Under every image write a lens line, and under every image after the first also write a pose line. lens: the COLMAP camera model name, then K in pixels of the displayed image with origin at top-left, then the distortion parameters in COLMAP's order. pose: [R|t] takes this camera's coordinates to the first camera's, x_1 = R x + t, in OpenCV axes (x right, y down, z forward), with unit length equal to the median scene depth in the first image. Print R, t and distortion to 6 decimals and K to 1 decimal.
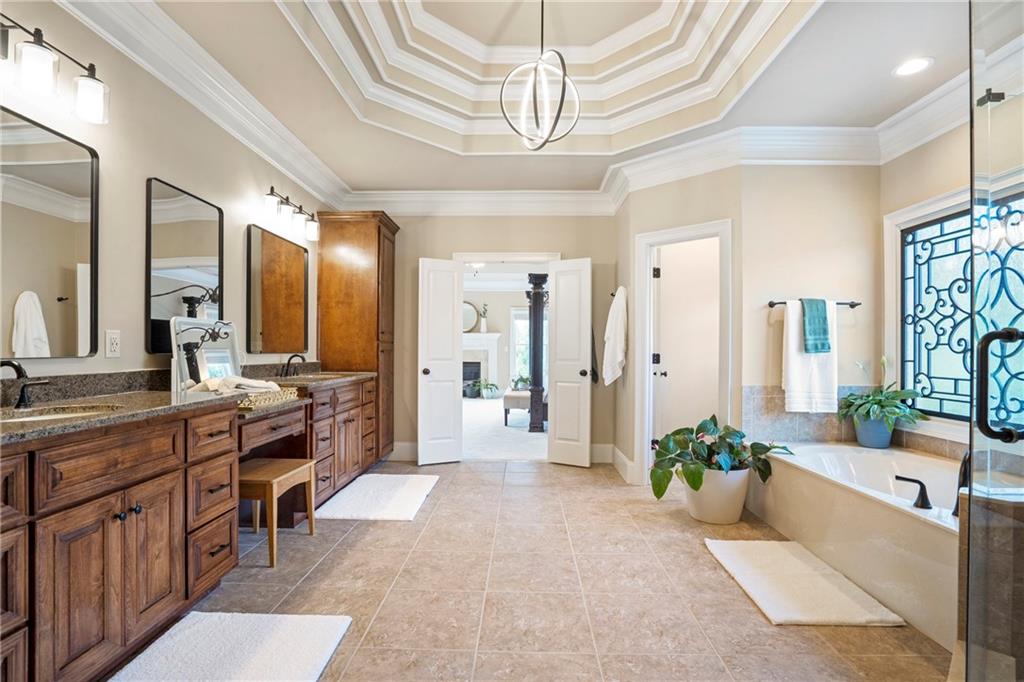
lens RADIAL K [[481.1, 0, 511.7], [0, 481.1, 342.1], [0, 0, 1]] dist [-0.015316, 0.002101]
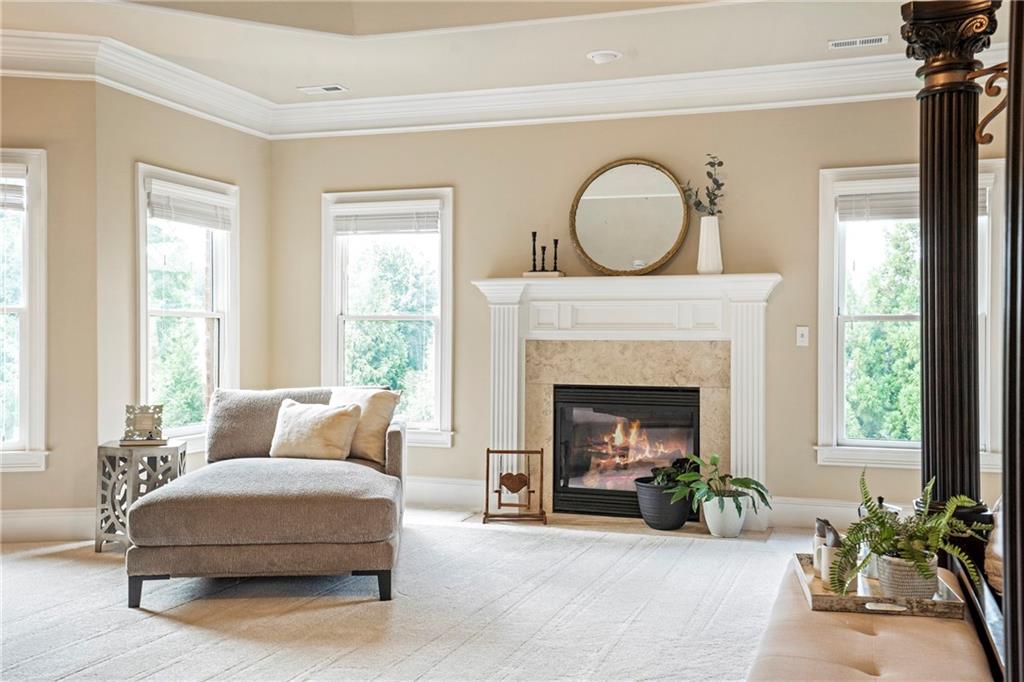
lens RADIAL K [[1005.3, 0, 516.0], [0, 1005.3, 337.7], [0, 0, 1]] dist [-0.001579, 0.000000]
pose [[0.953088, -0.004427, -0.302662, 0.004708], [0.009645, 0.999829, 0.015748, 0.004881], [0.302541, -0.017928, 0.952968, 0.460161]]
